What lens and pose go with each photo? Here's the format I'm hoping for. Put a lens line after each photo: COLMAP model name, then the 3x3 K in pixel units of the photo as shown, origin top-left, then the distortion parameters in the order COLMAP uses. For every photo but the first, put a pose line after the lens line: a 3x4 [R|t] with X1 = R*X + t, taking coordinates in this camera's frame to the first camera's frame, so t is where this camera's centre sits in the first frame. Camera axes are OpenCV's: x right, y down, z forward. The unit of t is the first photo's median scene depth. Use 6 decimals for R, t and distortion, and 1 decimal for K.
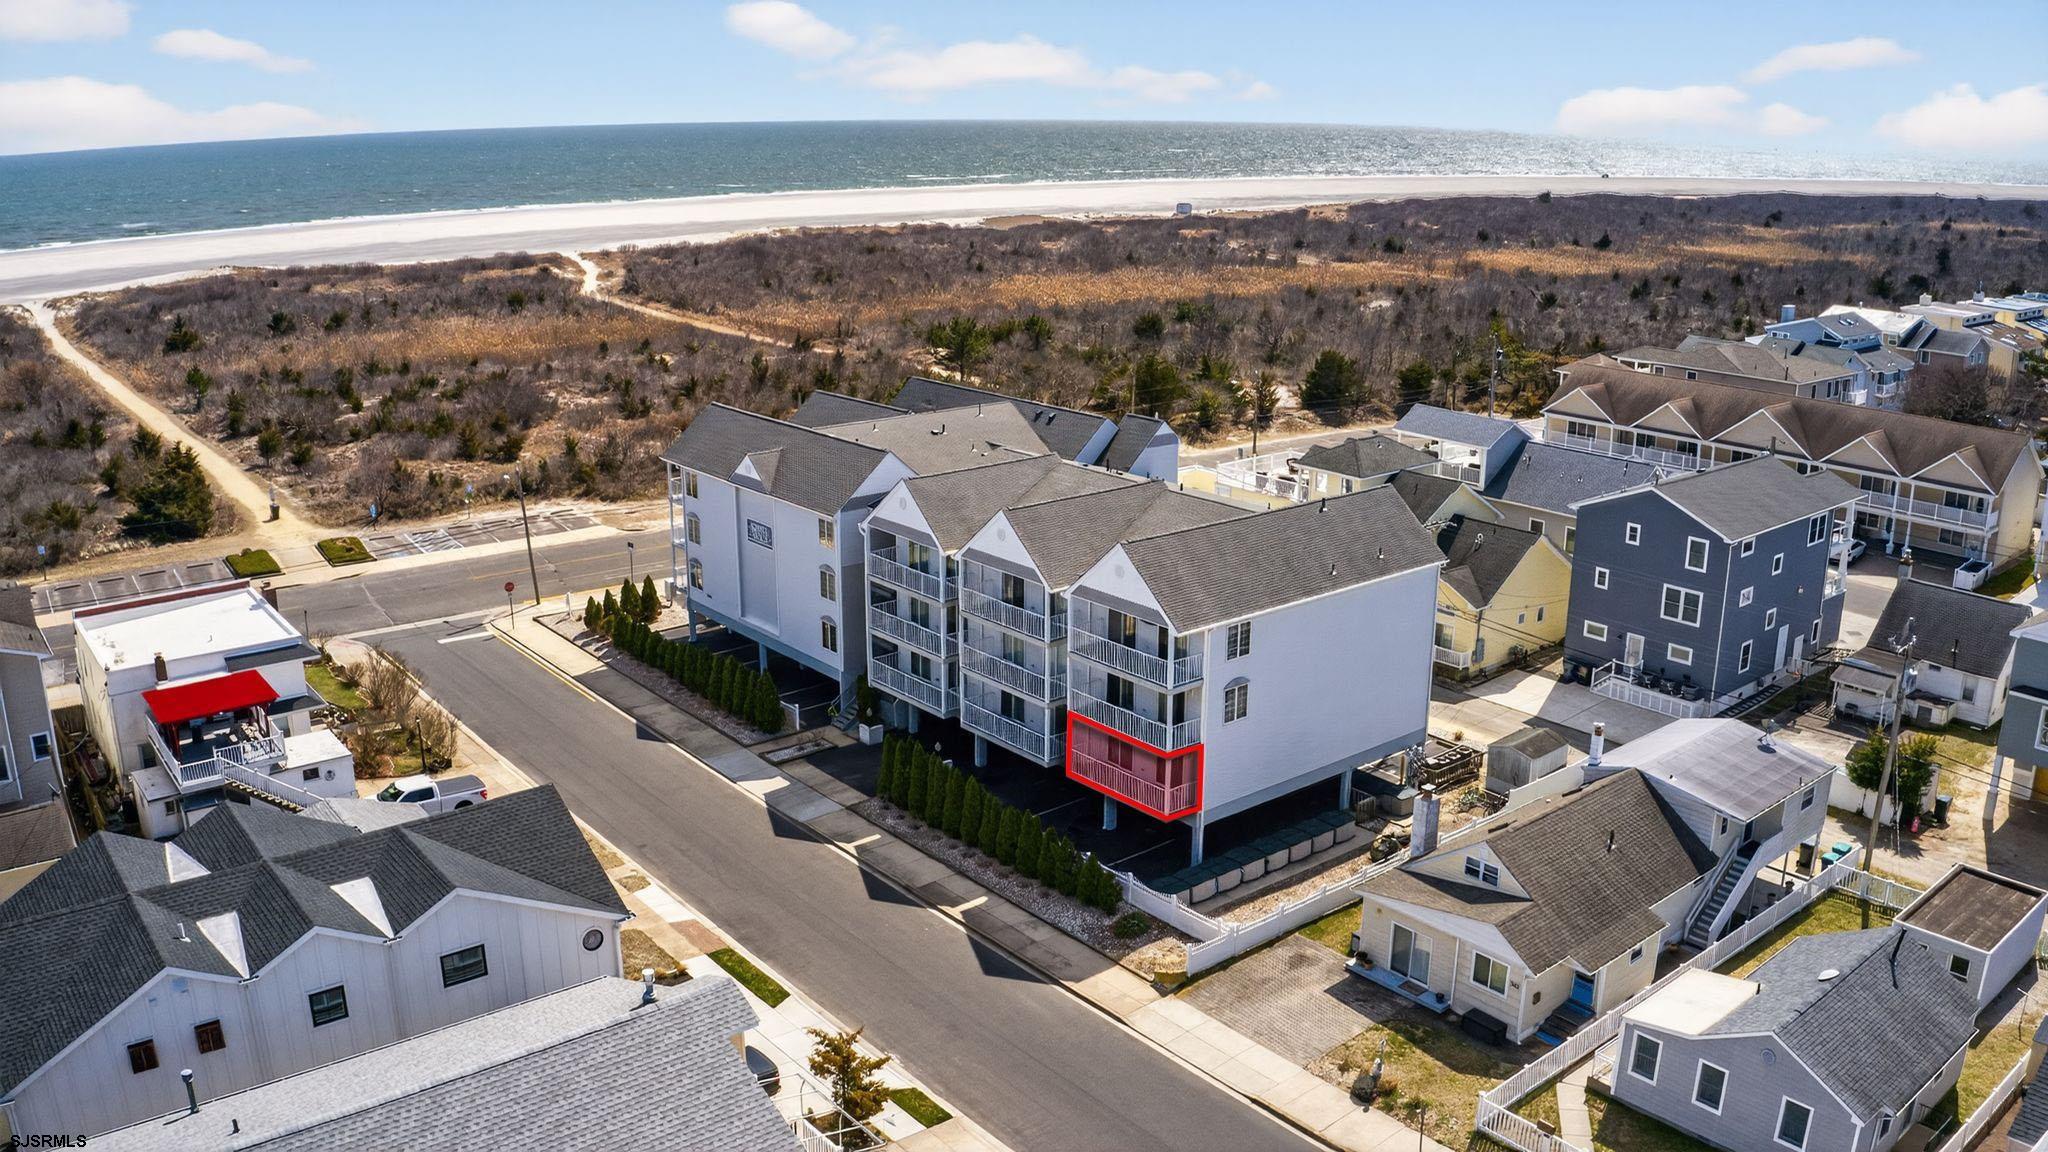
lens RADIAL K [[1627.4, 0, 1024.0], [0, 1627.4, 576.0], [0, 0, 1]] dist [-0.166130, -0.004008]
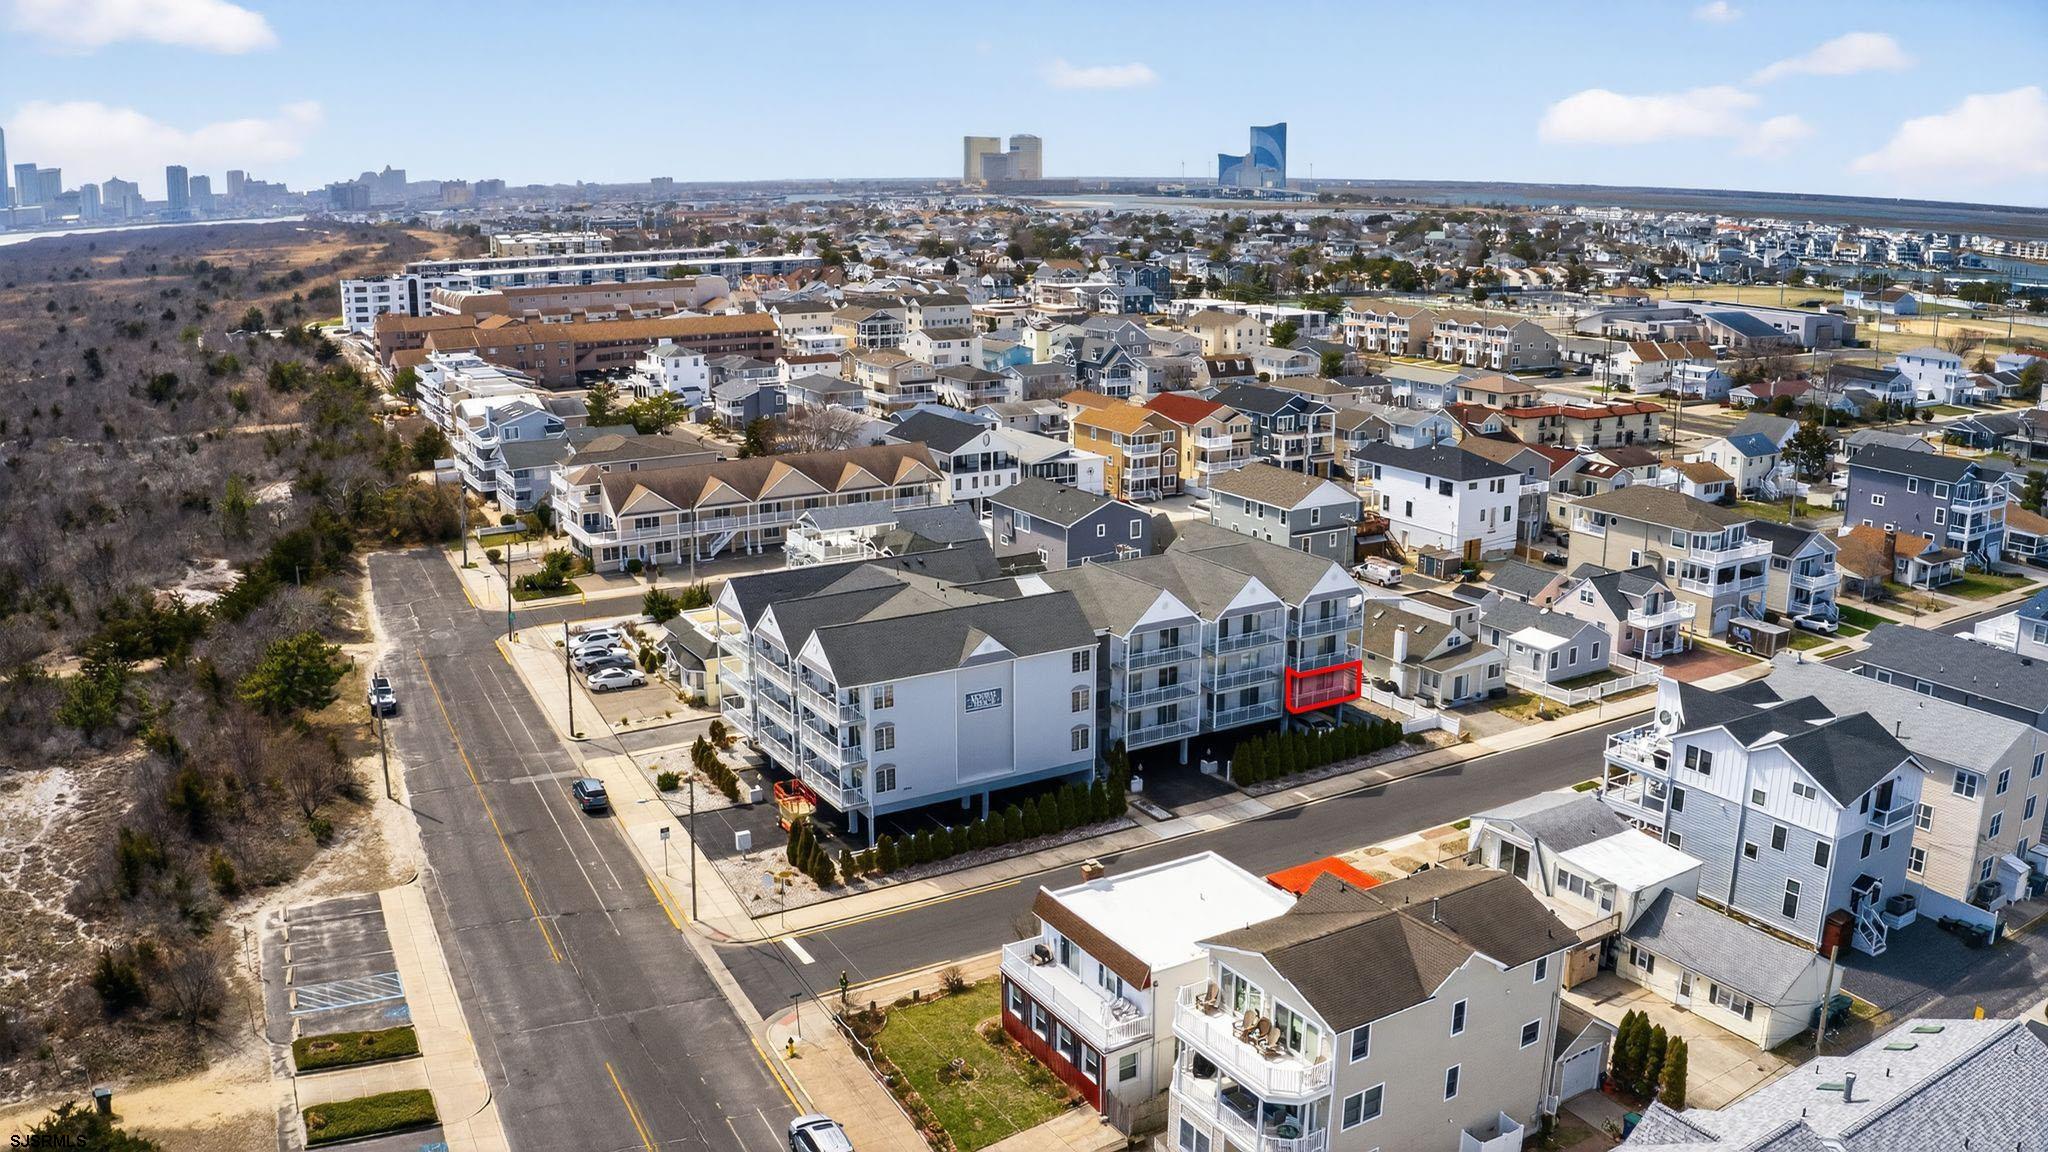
lens RADIAL K [[1627.4, 0, 1024.0], [0, 1627.4, 576.0], [0, 0, 1]] dist [-0.166130, -0.004008]
pose [[0.141182, -0.242475, 0.959830, -1.613358], [0.274056, 0.941223, 0.197463, -0.426411], [-0.951294, 0.235169, 0.199336, 0.907512]]
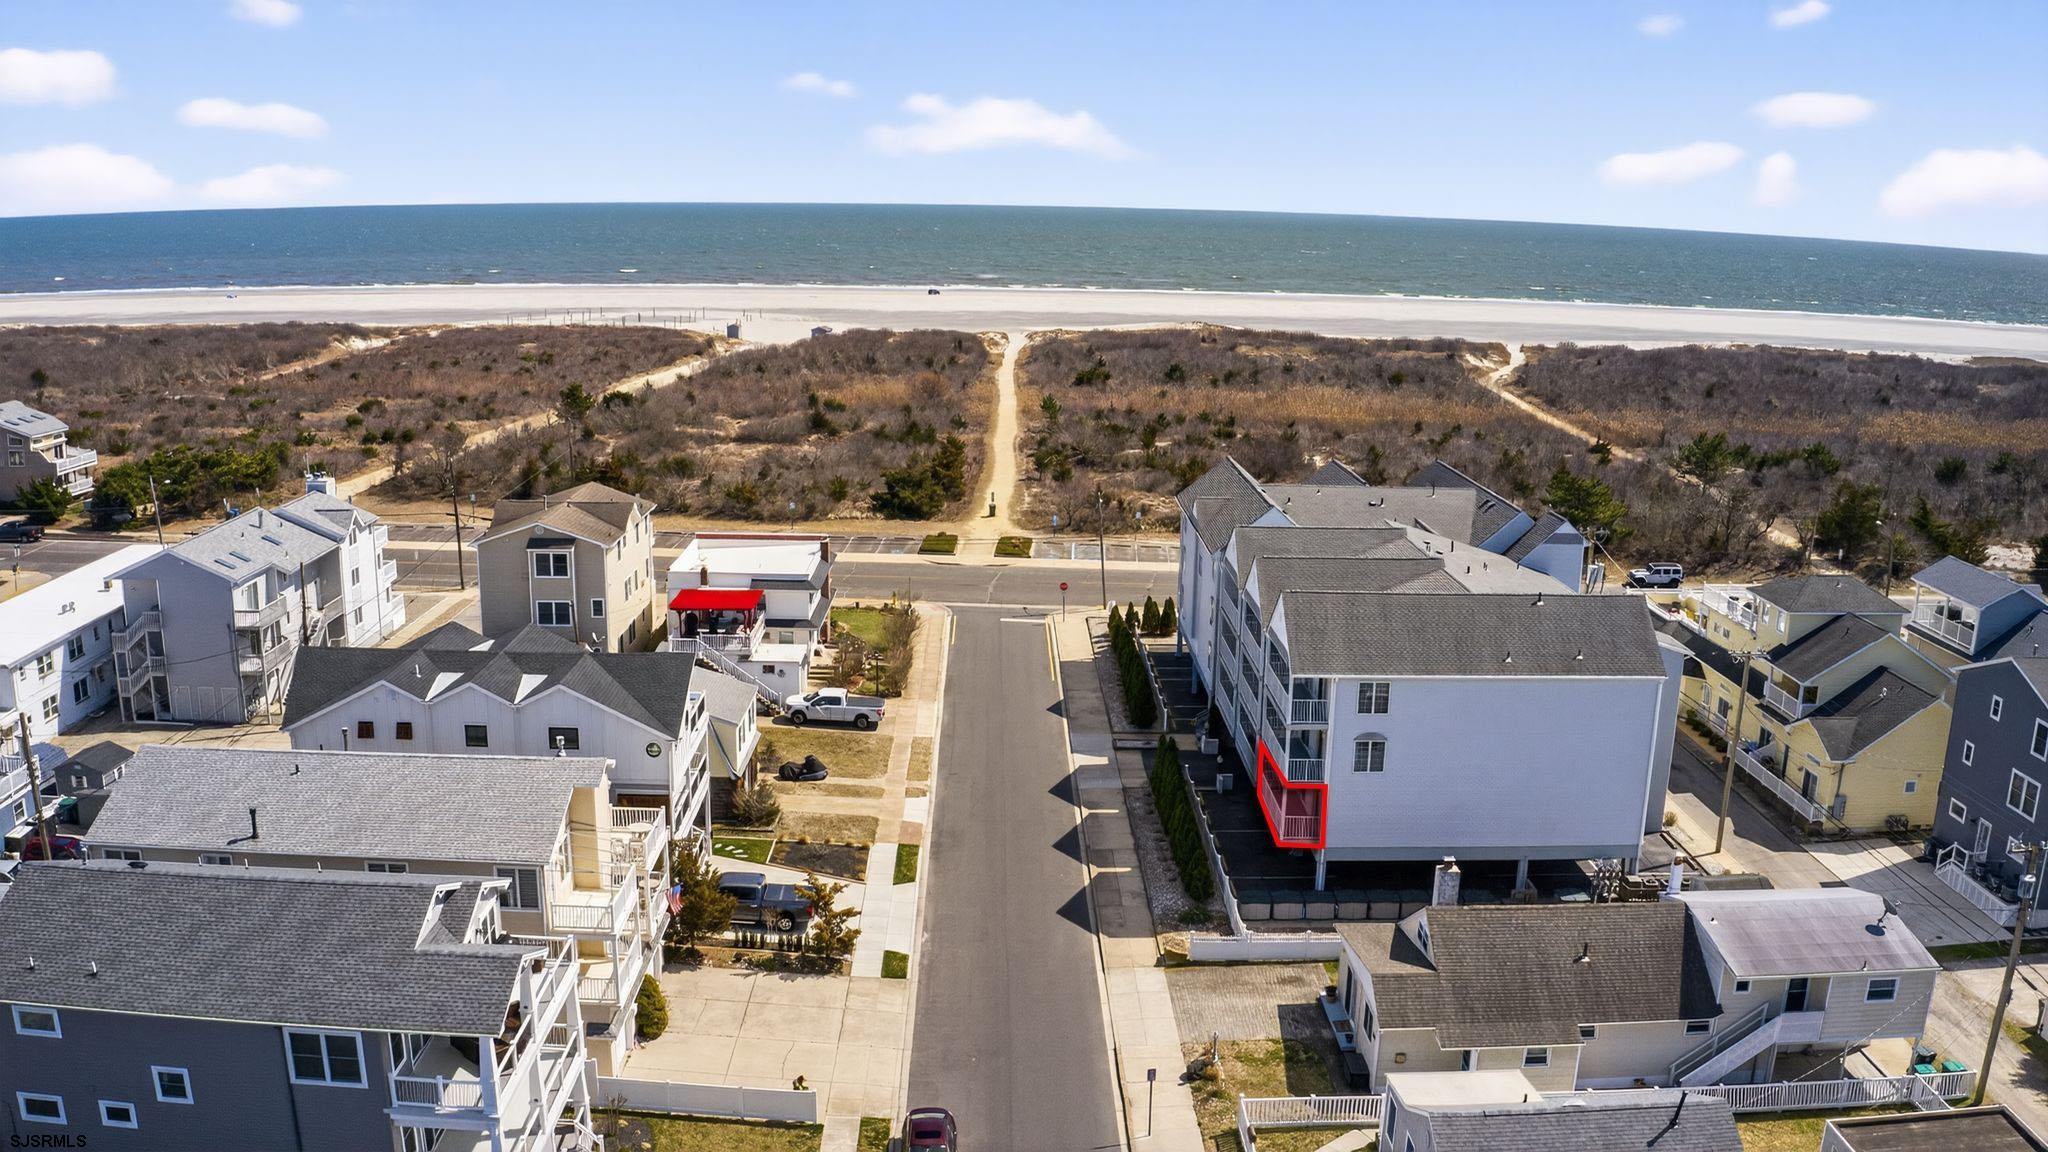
lens RADIAL K [[1627.4, 0, 1024.0], [0, 1627.4, 576.0], [0, 0, 1]] dist [-0.166130, -0.004008]
pose [[0.786010, 0.152259, -0.599170, 0.550350], [-0.186648, 0.982415, 0.004796, -0.001886], [0.589364, 0.108064, 0.800607, -0.011120]]
